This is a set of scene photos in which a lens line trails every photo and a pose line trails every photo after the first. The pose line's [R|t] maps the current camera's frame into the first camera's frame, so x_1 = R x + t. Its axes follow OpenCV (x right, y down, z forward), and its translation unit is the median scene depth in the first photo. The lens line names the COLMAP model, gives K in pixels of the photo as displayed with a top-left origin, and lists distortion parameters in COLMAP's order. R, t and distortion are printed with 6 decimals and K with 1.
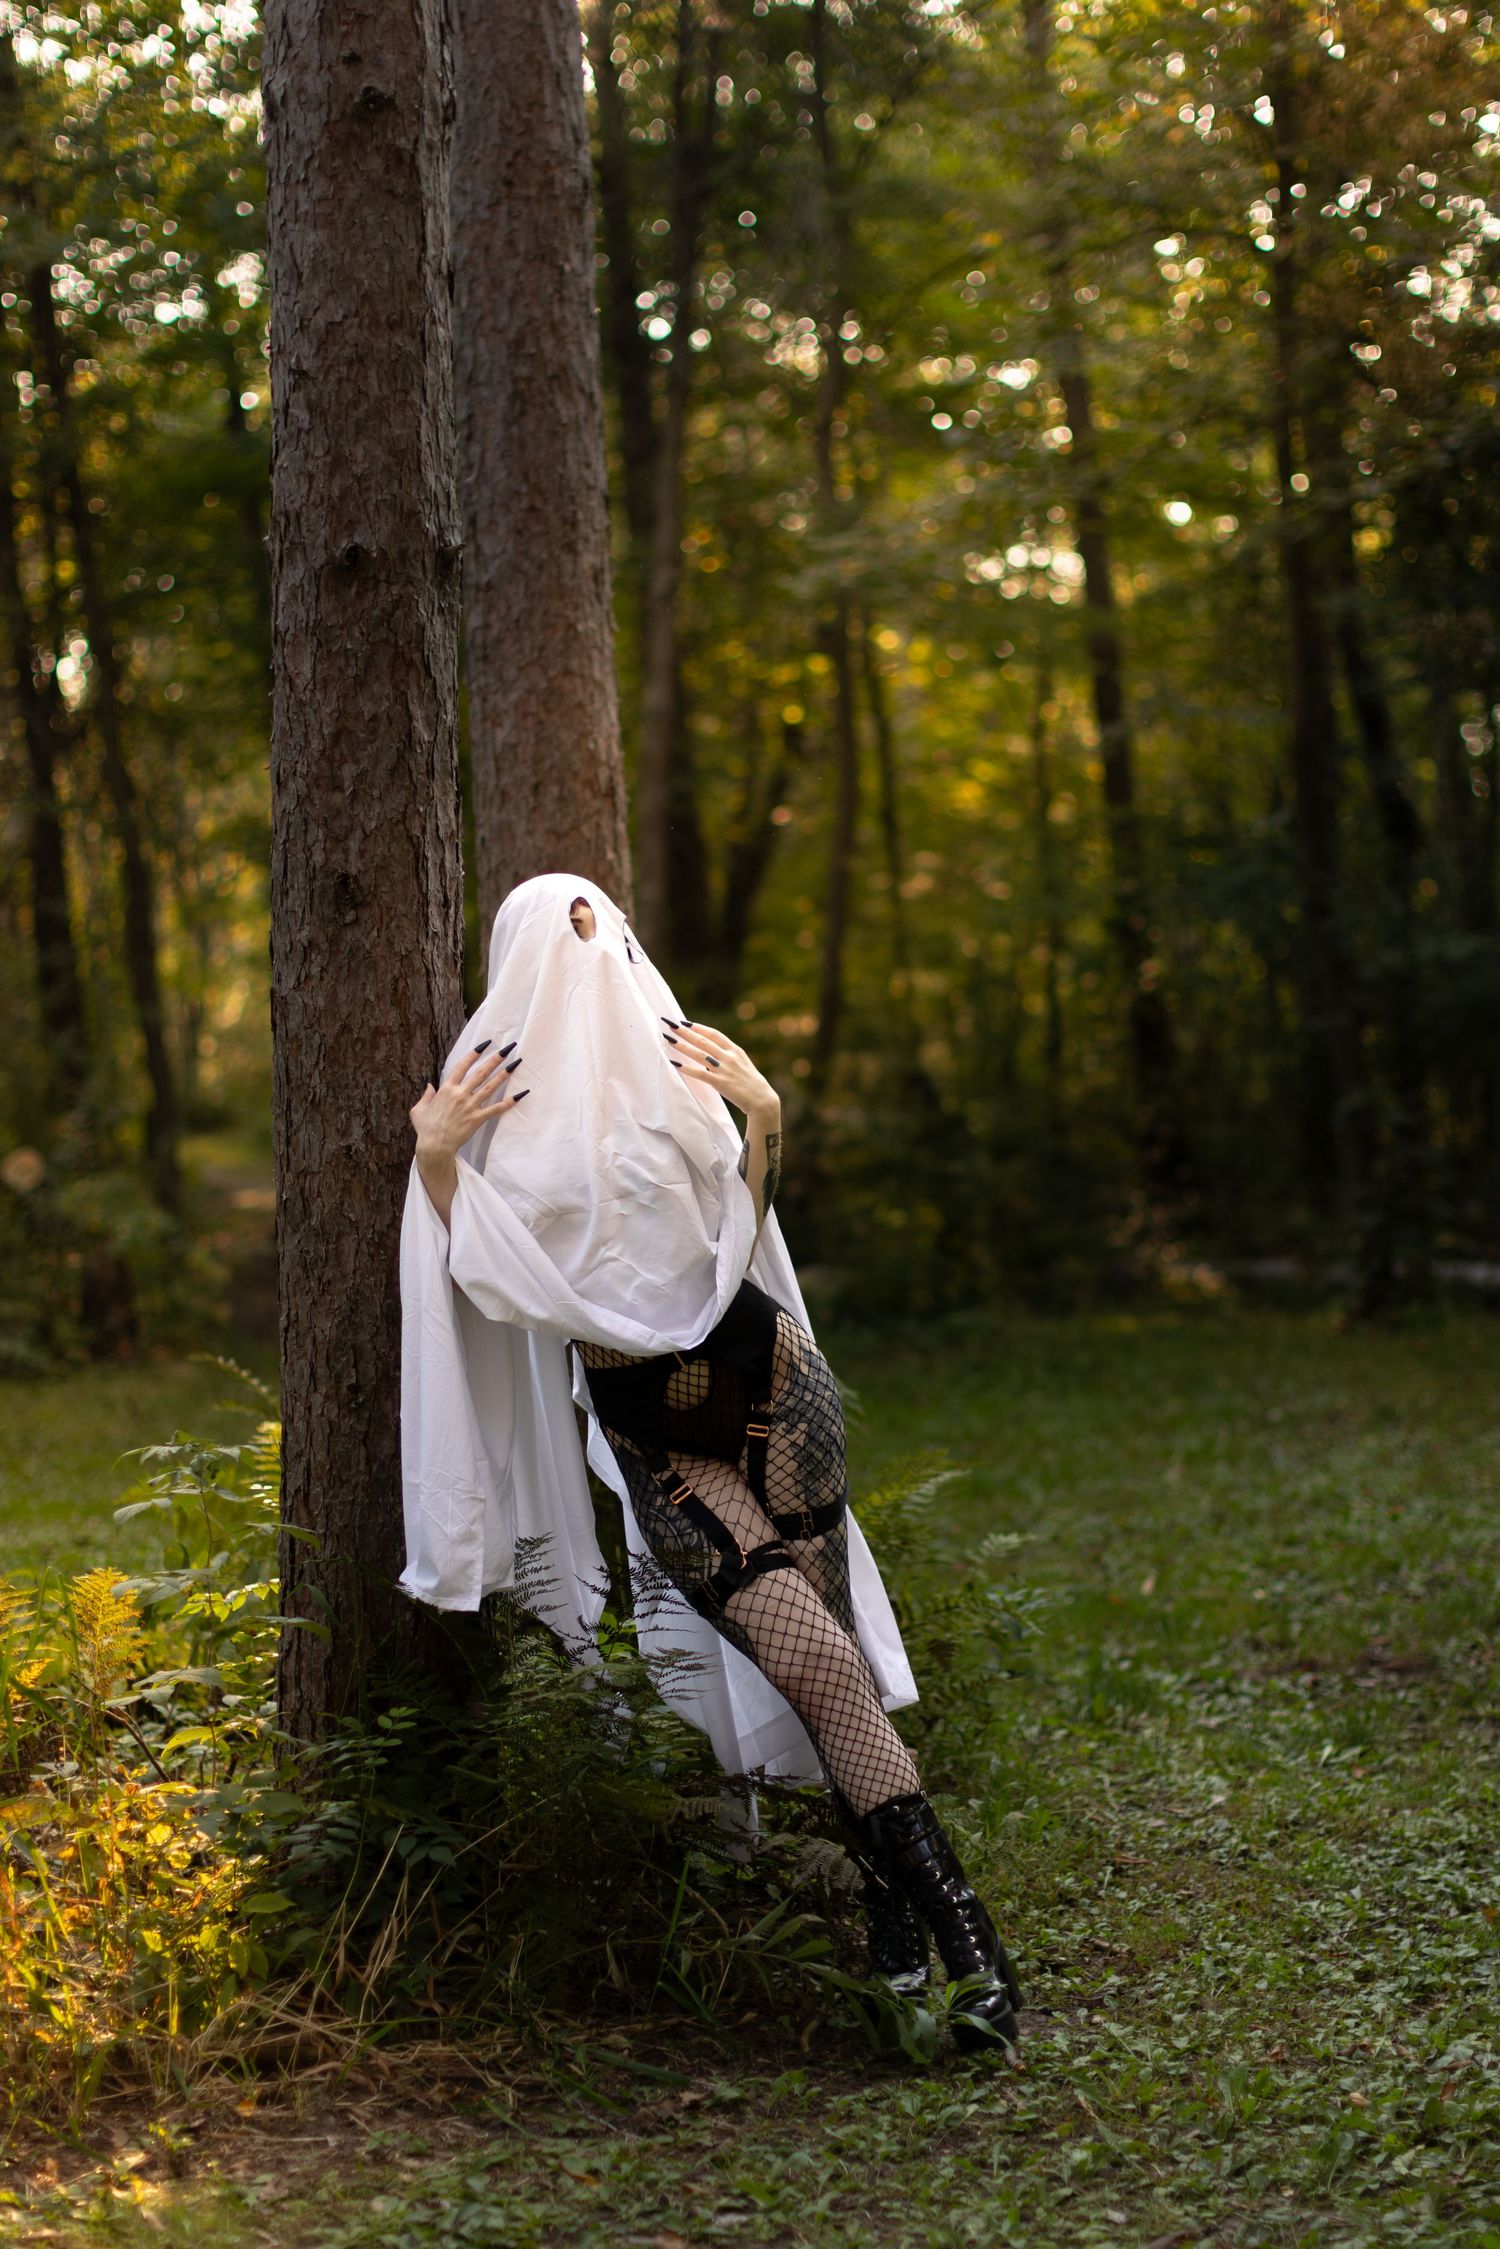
lens RADIAL K [[3689.7, 0, 741.1], [0, 3689.7, 1085.9], [0, 0, 1]] dist [-0.003052, 0.071290]
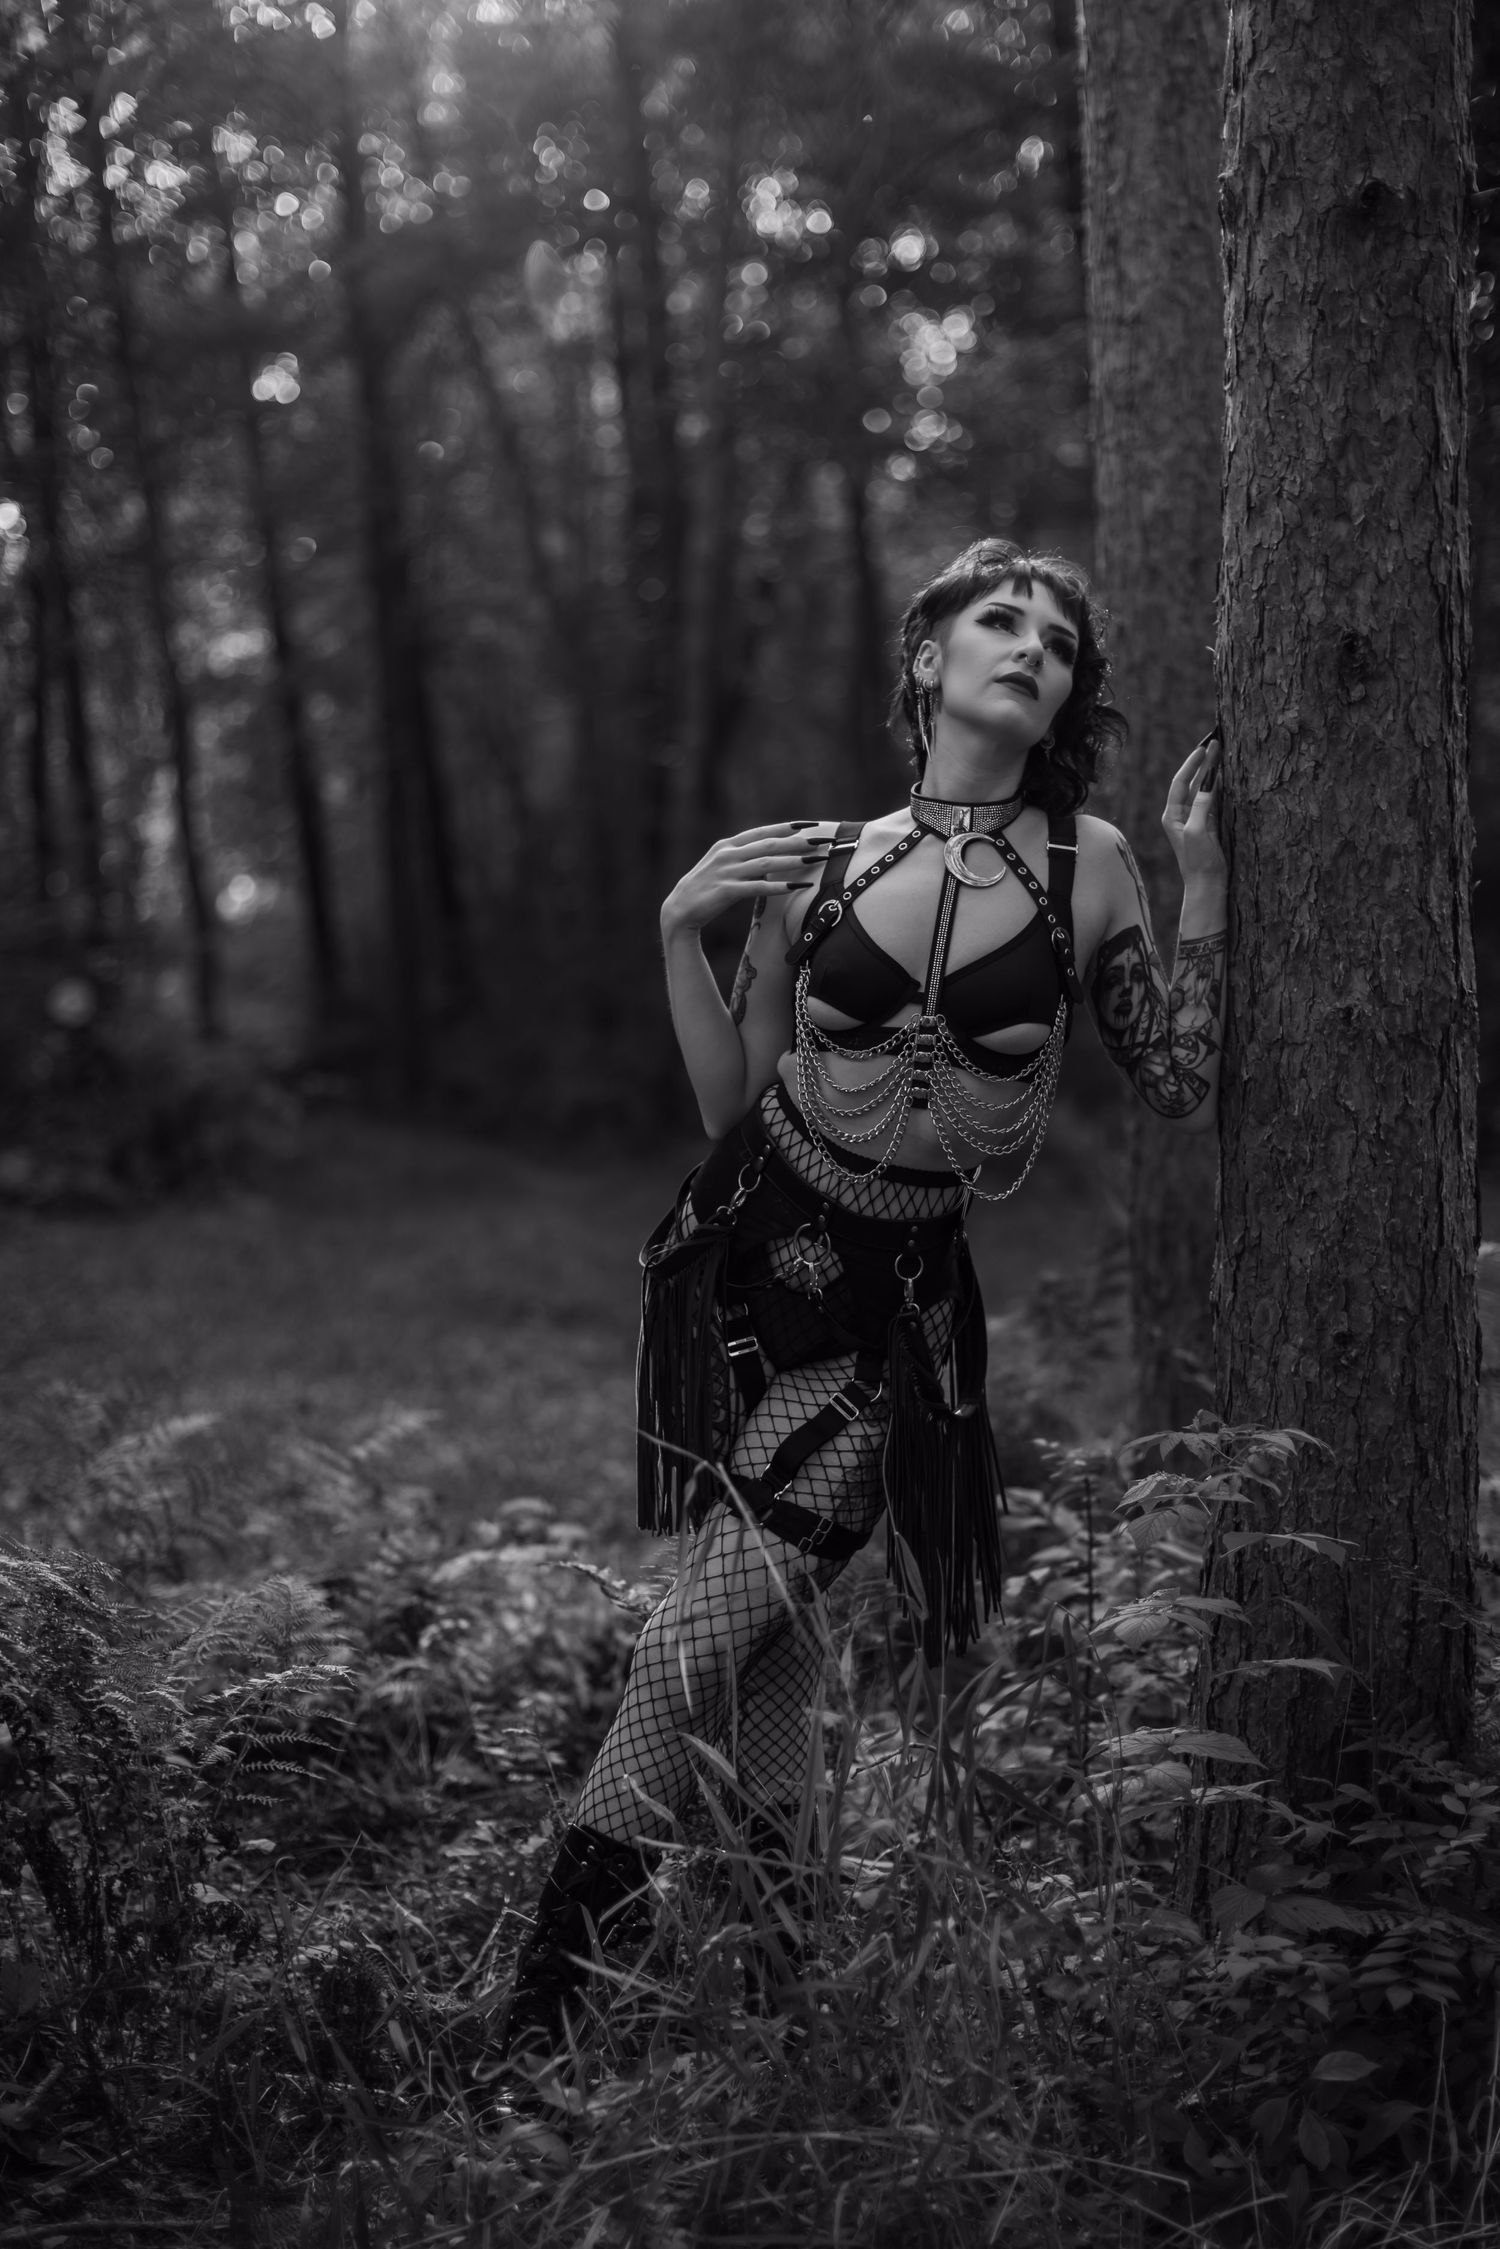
lens RADIAL K [[3438.3, 0, 750.0], [0, 3438.3, 1124.5], [0, 0, 1]] dist [-0.230048, 0.593698]
pose [[0.999278, 0.012189, 0.035987, -0.247774], [-0.014222, 0.998286, 0.056775, 0.002626], [-0.035233, -0.057245, 0.997738, 0.329164]]
